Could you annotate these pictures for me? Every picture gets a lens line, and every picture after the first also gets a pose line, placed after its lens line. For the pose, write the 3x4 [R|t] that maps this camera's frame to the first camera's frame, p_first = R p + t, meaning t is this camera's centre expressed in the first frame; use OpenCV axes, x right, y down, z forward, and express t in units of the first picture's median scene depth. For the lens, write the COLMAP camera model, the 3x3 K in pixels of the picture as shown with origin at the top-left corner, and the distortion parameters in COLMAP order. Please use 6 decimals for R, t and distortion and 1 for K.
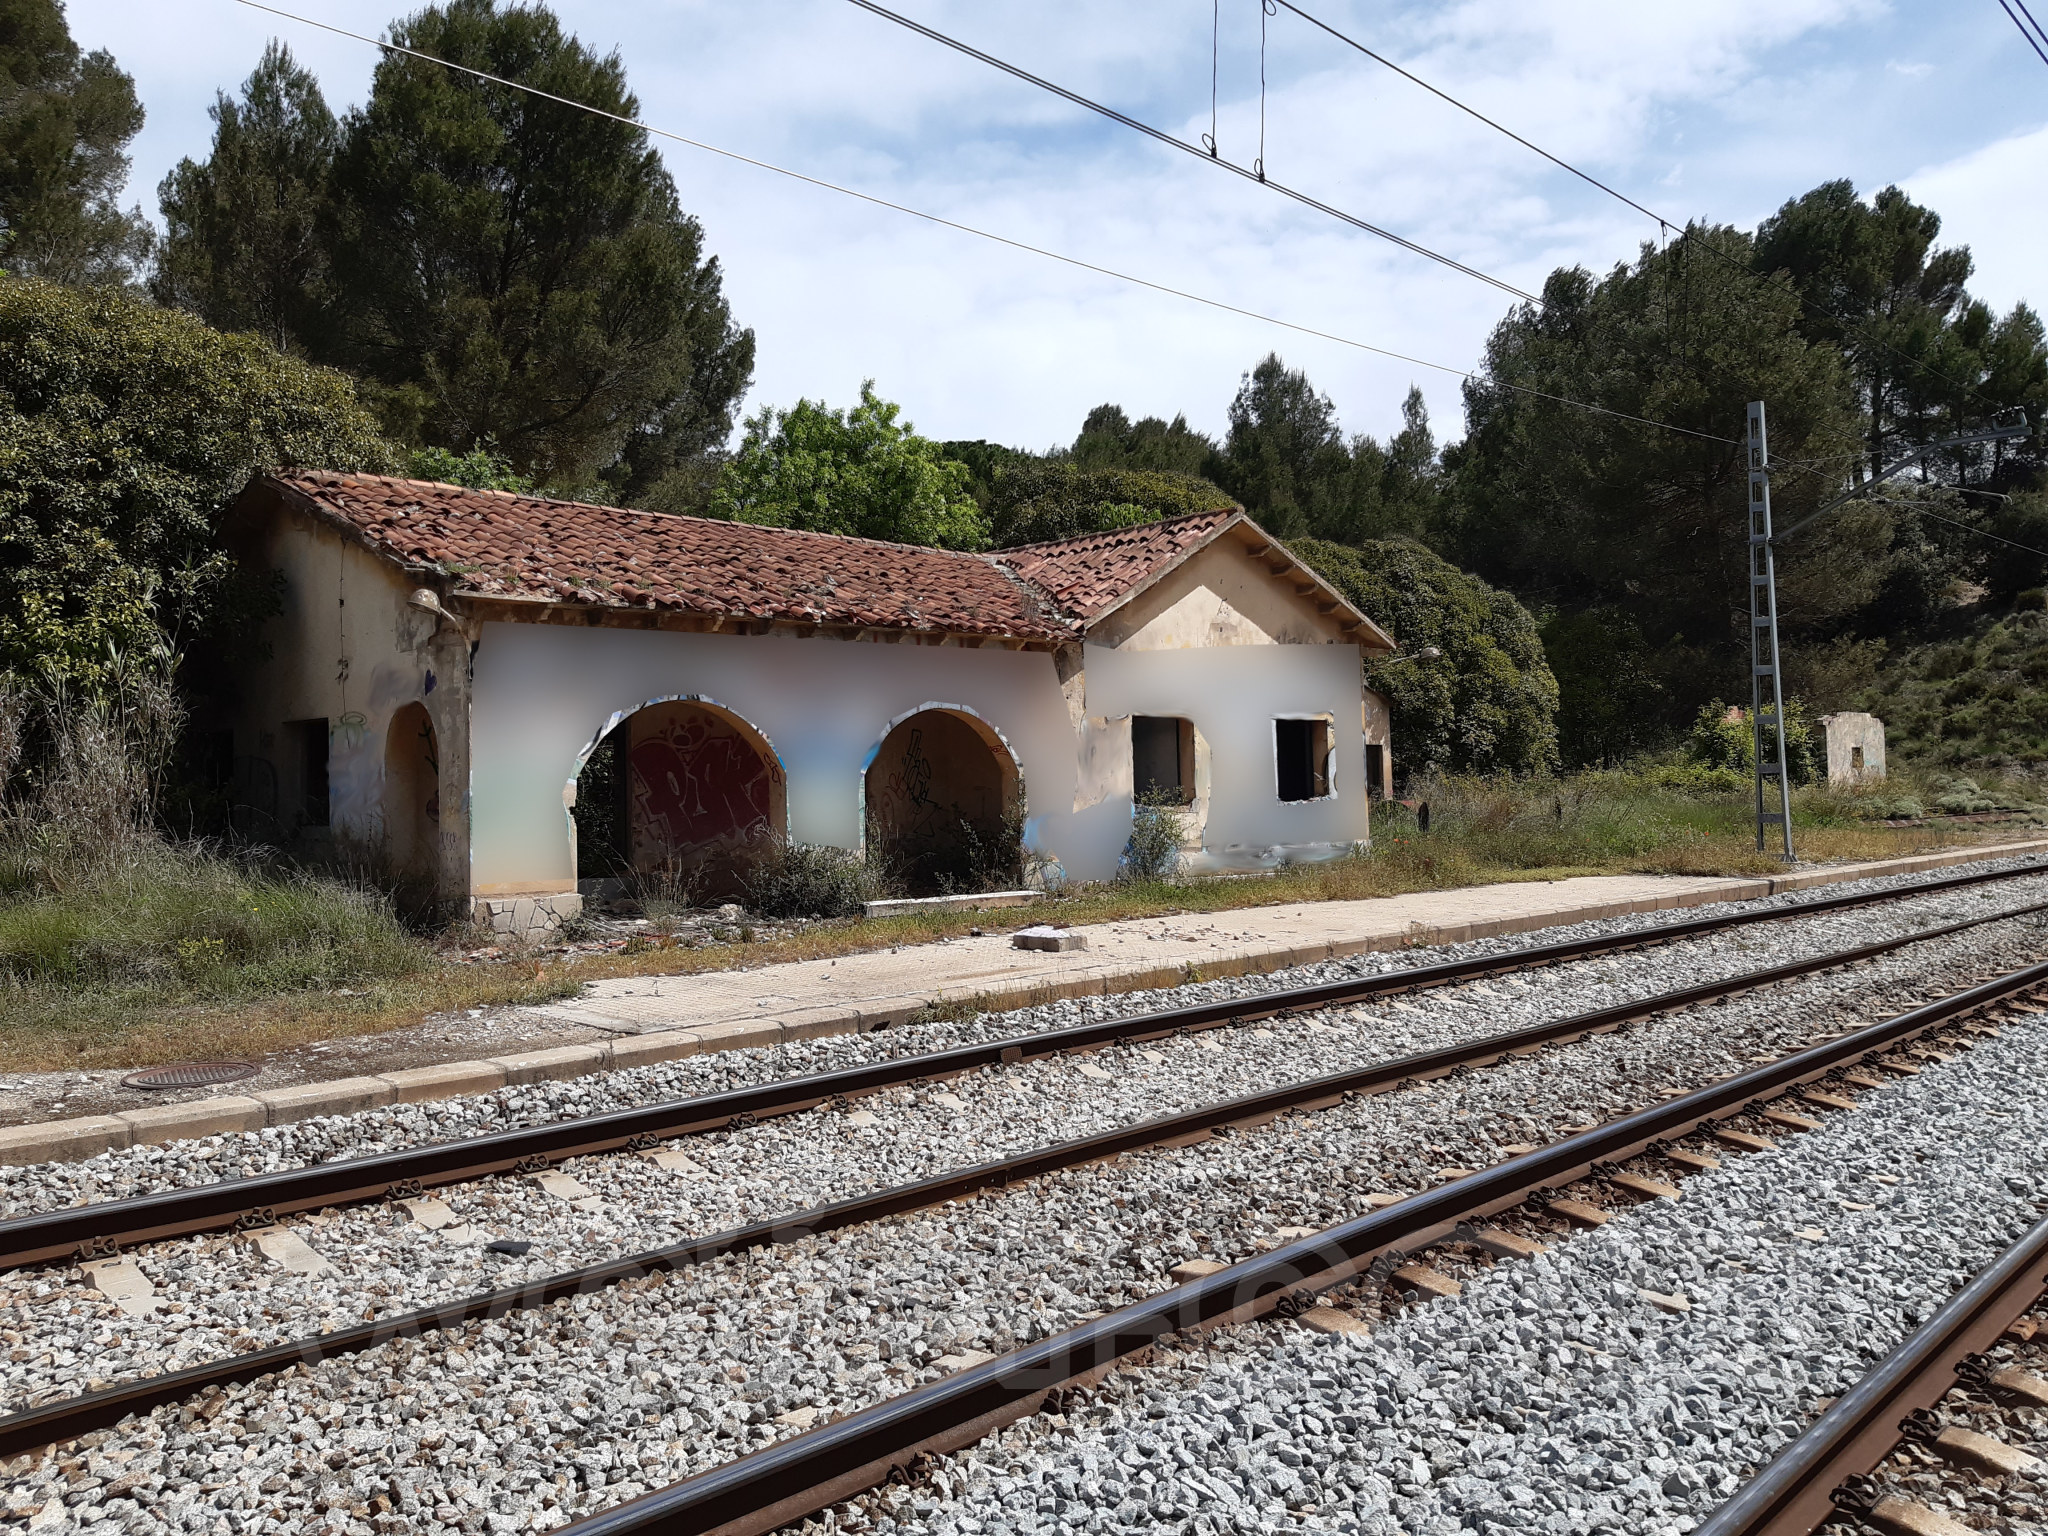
lens RADIAL K [[1581.9, 0, 966.7], [0, 1581.9, 748.1], [0, 0, 1]] dist [-0.000925, -0.001273]
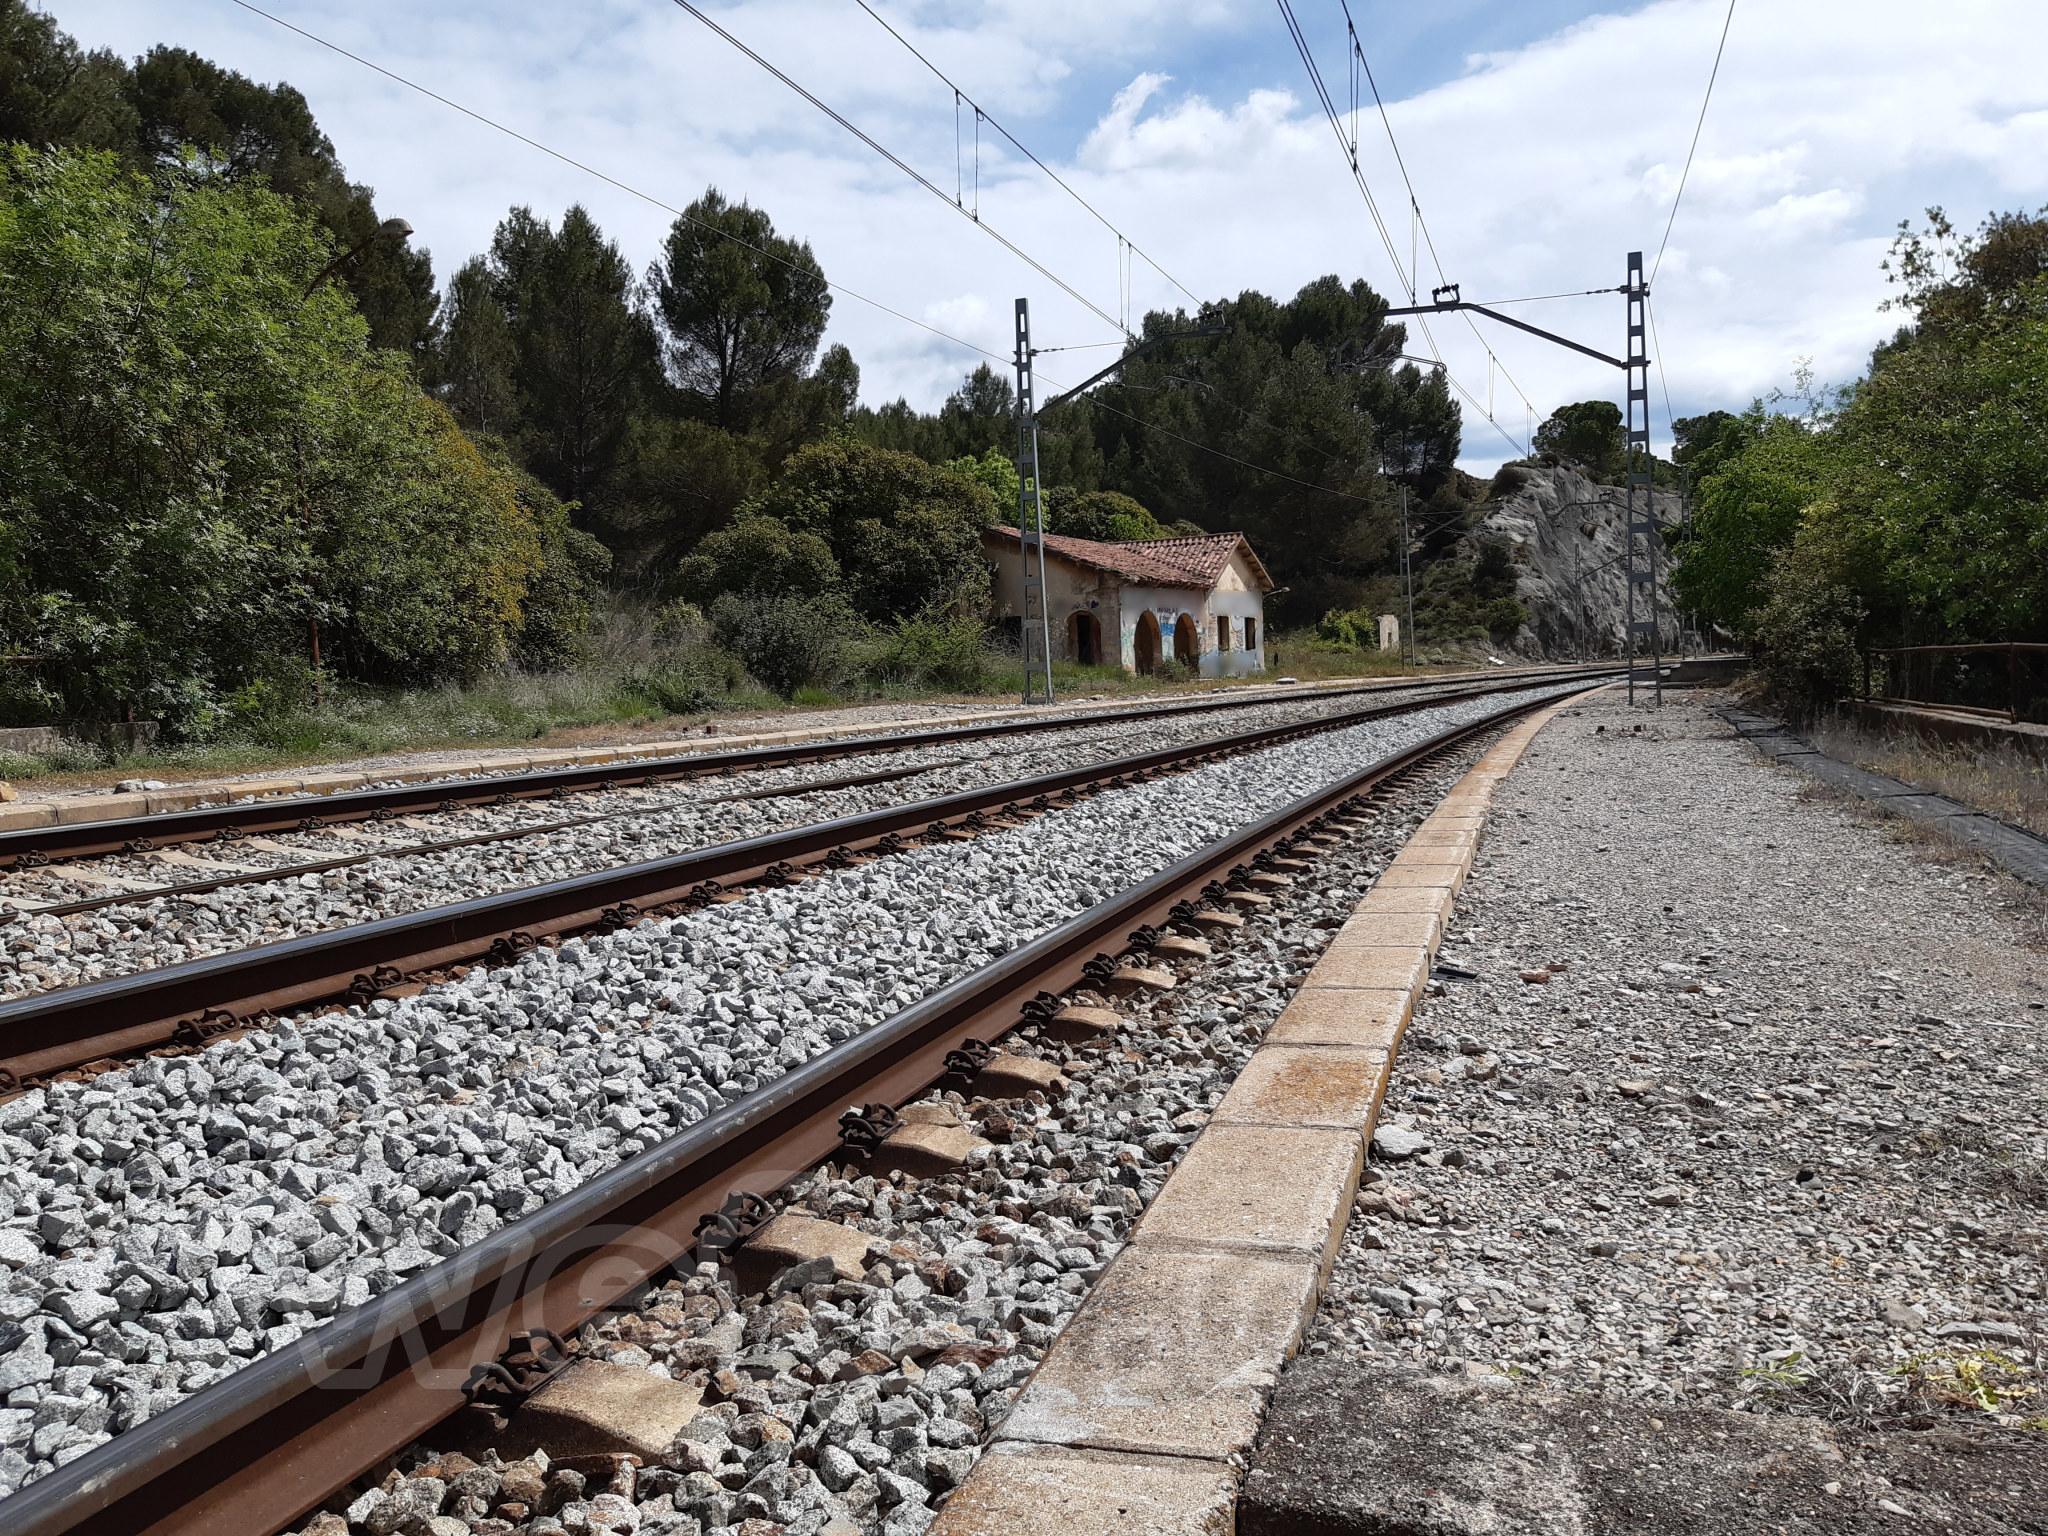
lens RADIAL K [[1568.6, 0, 1016.5], [0, 1568.6, 742.7], [0, 0, 1]] dist [0.147156, -0.258581]
pose [[0.928558, -0.029096, 0.370046, -0.577382], [0.008576, 0.998339, 0.056978, 0.019901], [-0.371089, -0.049734, 0.927264, -0.630831]]
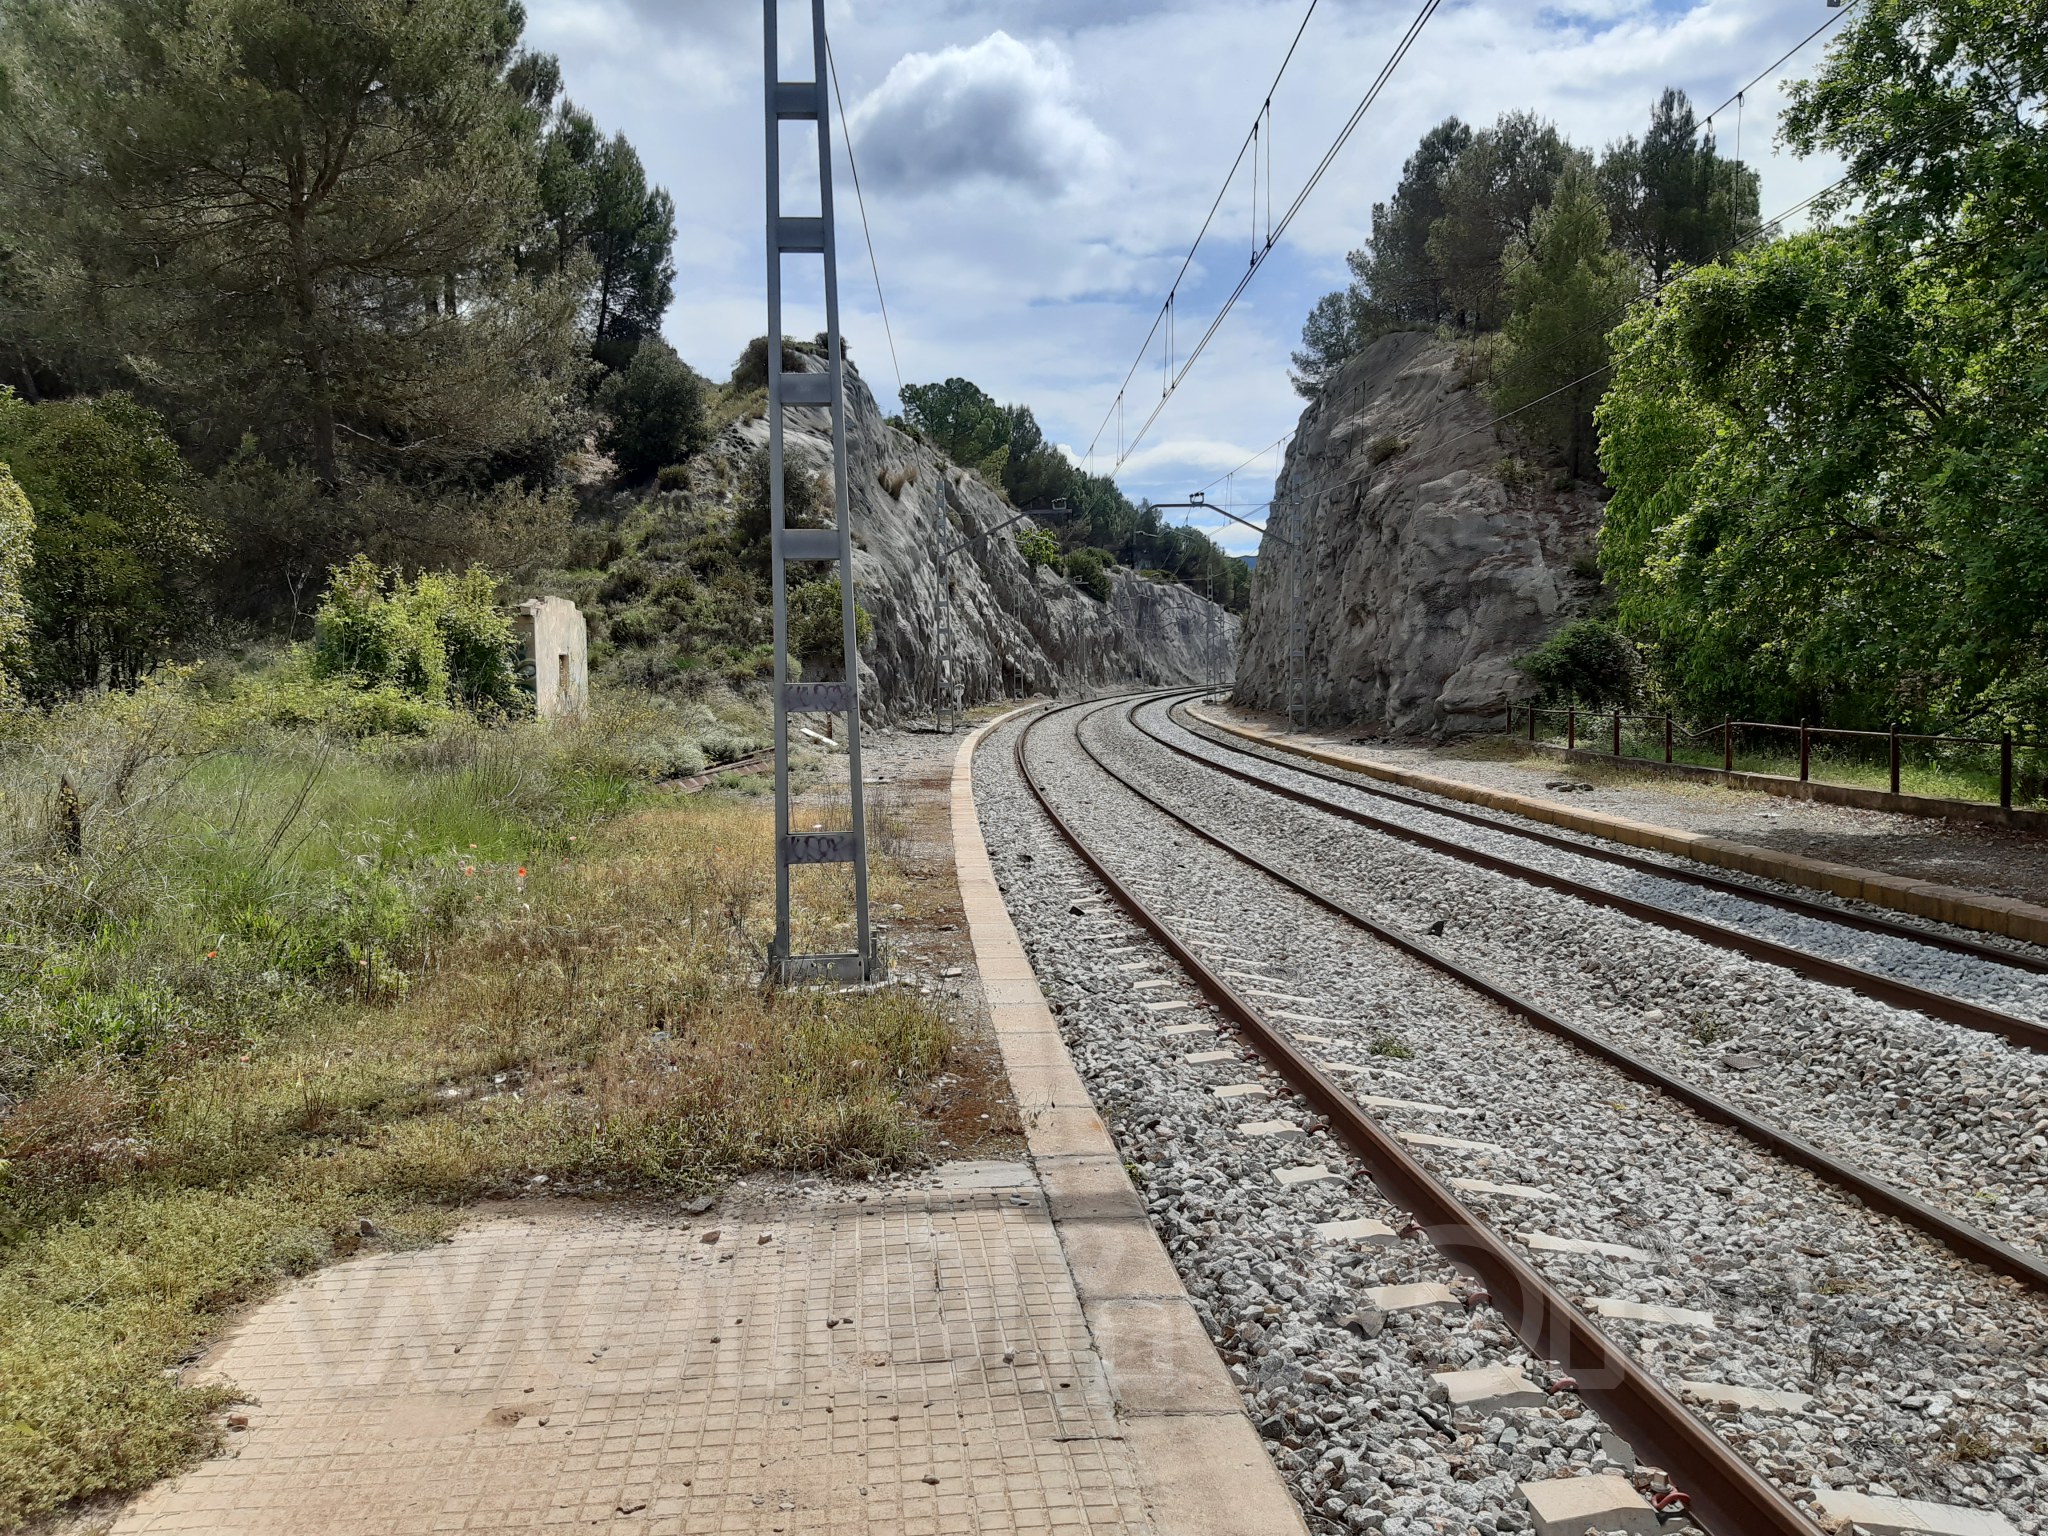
lens RADIAL K [[1568.6, 0, 1016.5], [0, 1568.6, 742.7], [0, 0, 1]] dist [0.147156, -0.258581]
pose [[0.606331, -0.022727, 0.794887, 0.168404], [-0.018309, 0.998928, 0.042527, 0.004231], [-0.795001, -0.040339, 0.605265, 0.465603]]
